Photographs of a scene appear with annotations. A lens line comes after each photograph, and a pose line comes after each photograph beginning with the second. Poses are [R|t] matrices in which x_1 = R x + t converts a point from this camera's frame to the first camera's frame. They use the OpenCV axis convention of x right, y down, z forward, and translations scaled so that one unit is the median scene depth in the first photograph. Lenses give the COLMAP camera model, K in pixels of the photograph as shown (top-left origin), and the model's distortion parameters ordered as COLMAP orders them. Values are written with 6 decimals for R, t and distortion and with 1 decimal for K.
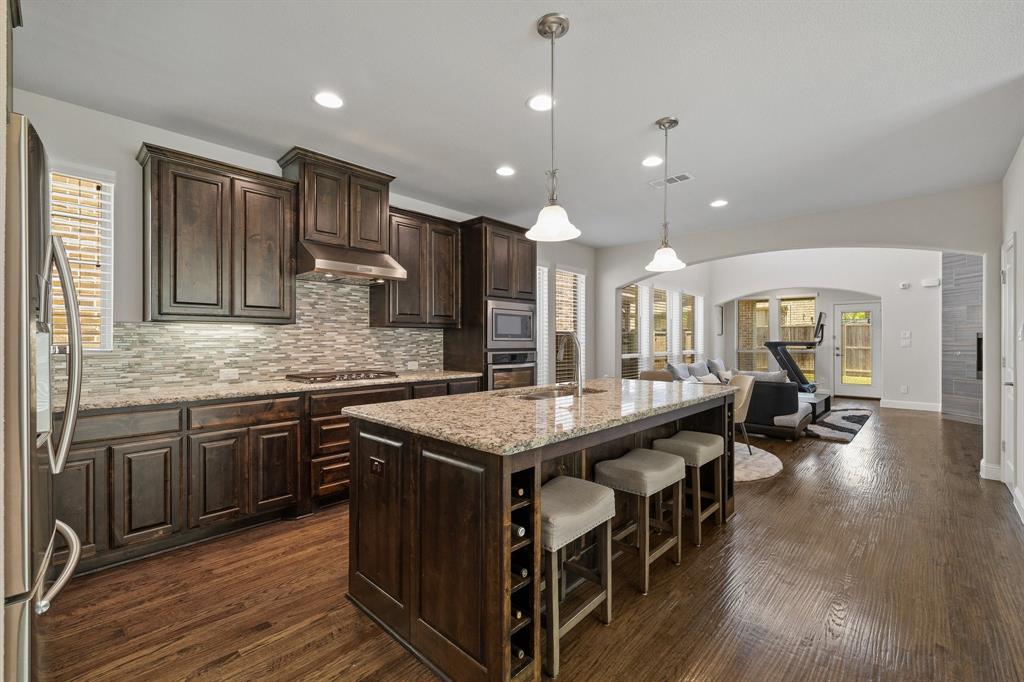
lens RADIAL K [[435.8, 0, 514.7], [0, 435.8, 343.5], [0, 0, 1]] dist [0.001040, -0.000027]
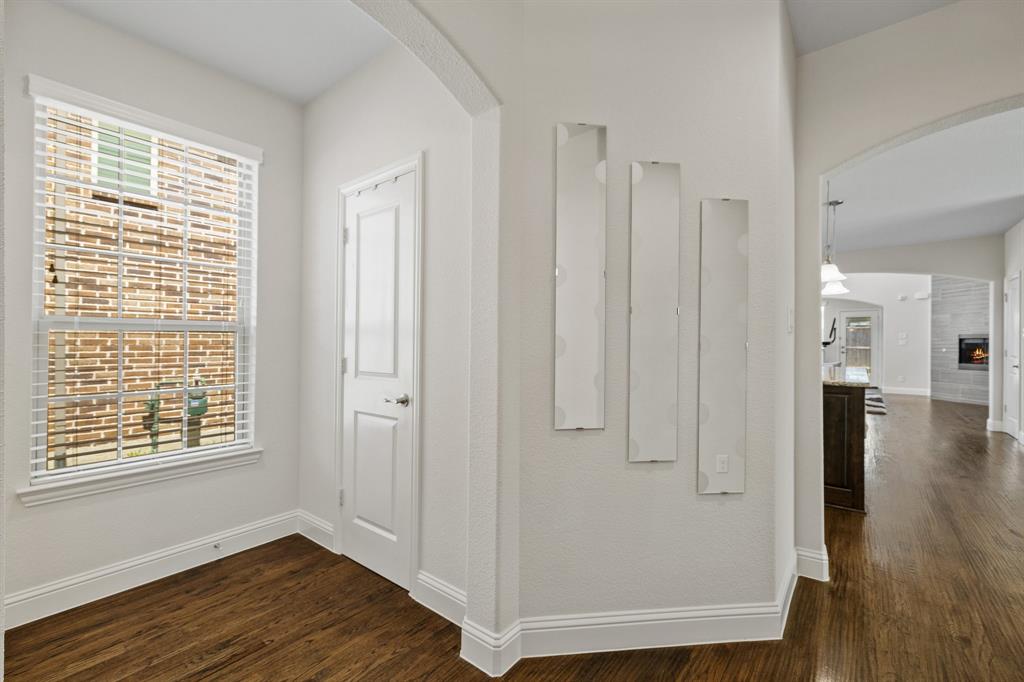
lens RADIAL K [[435.8, 0, 514.7], [0, 435.8, 343.5], [0, 0, 1]] dist [0.001040, -0.000027]
pose [[0.996492, 0.004496, 0.083563, -0.637599], [-0.004483, 0.999990, -0.000350, 0.014288], [-0.083564, -0.000026, 0.996502, -0.334667]]
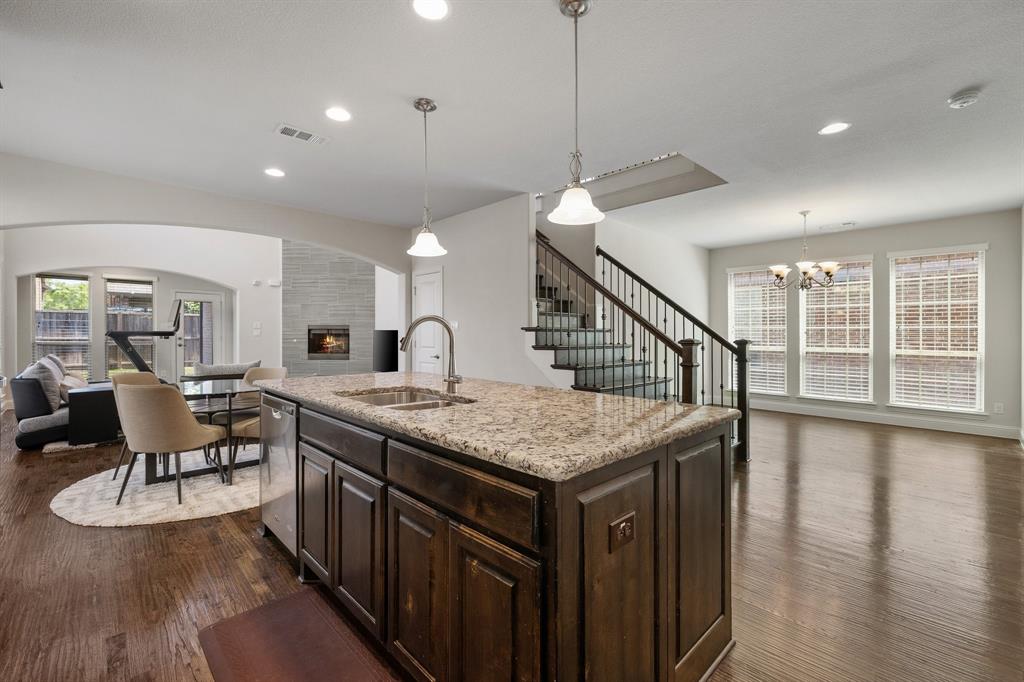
lens RADIAL K [[439.0, 0, 512.7], [0, 439.0, 330.2], [0, 0, 1]] dist [0.000185, 0.000372]
pose [[0.046312, 0.008655, 0.998890, -0.412090], [0.001550, 0.999961, -0.008737, 0.006730], [-0.998926, 0.001952, 0.046297, 0.500694]]
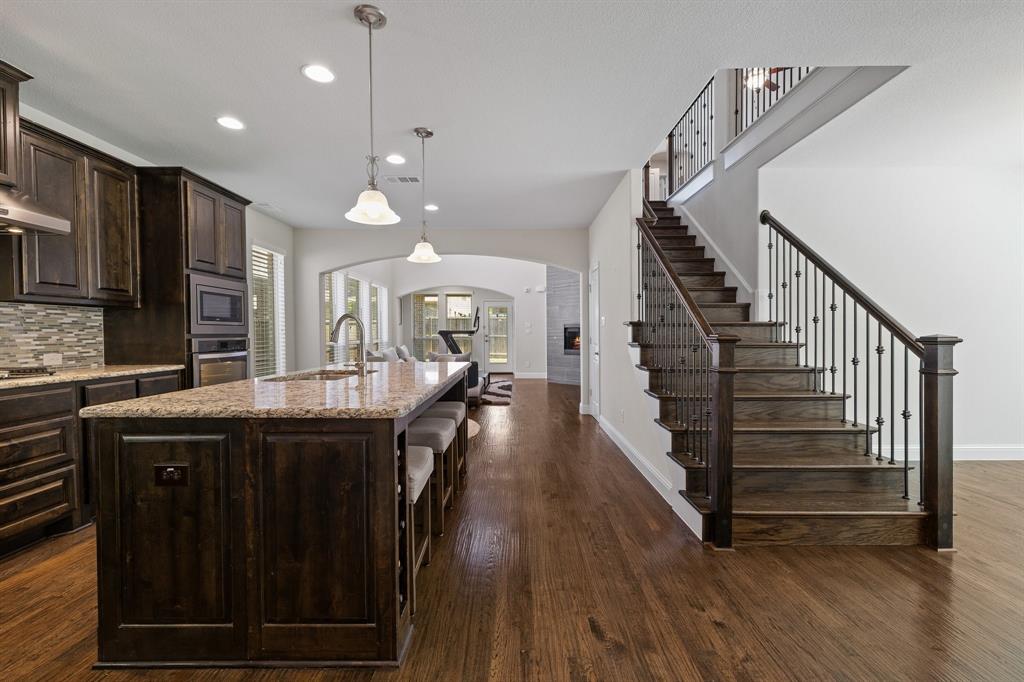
lens RADIAL K [[440.8, 0, 516.2], [0, 440.8, 338.1], [0, 0, 1]] dist [0.001067, 0.000156]
pose [[0.728527, -0.010155, 0.684942, -0.181363], [0.005593, 0.999945, 0.008876, 0.015026], [-0.684995, -0.002636, 0.728543, -0.004329]]
